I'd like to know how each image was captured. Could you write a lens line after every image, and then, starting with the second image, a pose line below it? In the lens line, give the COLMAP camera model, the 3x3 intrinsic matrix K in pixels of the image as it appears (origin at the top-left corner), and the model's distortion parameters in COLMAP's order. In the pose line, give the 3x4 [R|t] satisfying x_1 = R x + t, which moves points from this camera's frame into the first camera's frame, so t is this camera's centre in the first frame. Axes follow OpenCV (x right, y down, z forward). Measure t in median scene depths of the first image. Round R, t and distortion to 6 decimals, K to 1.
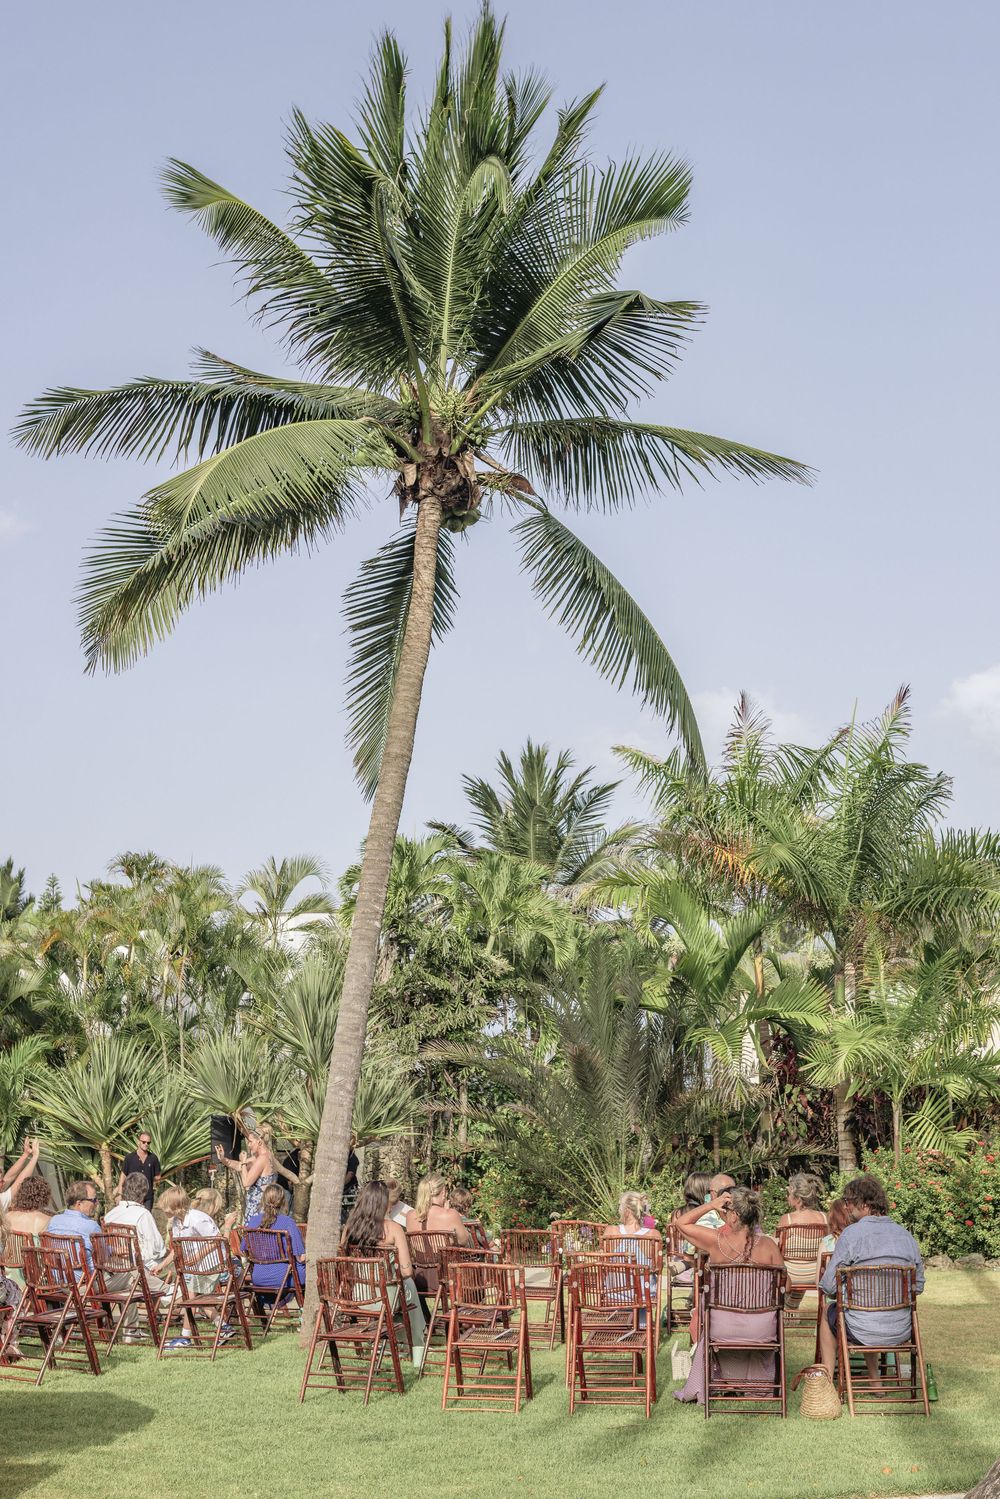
lens RADIAL K [[1526.0, 0, 500.2], [0, 1526.0, 751.8], [0, 0, 1]] dist [-0.005056, 0.000000]
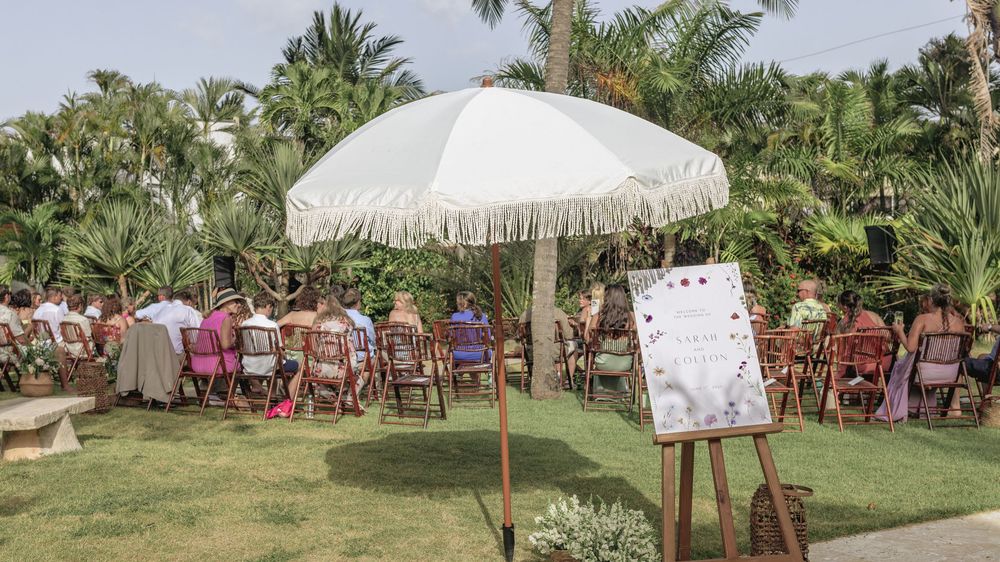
lens RADIAL K [[1008.4, 0, 499.7], [0, 1008.4, 279.9], [0, 0, 1]] dist [0.004378, 0.000000]
pose [[0.979695, -0.006482, 0.200390, -0.101696], [-0.043781, 0.968441, 0.245368, 0.014426], [-0.195656, -0.249159, 0.948493, 0.037315]]
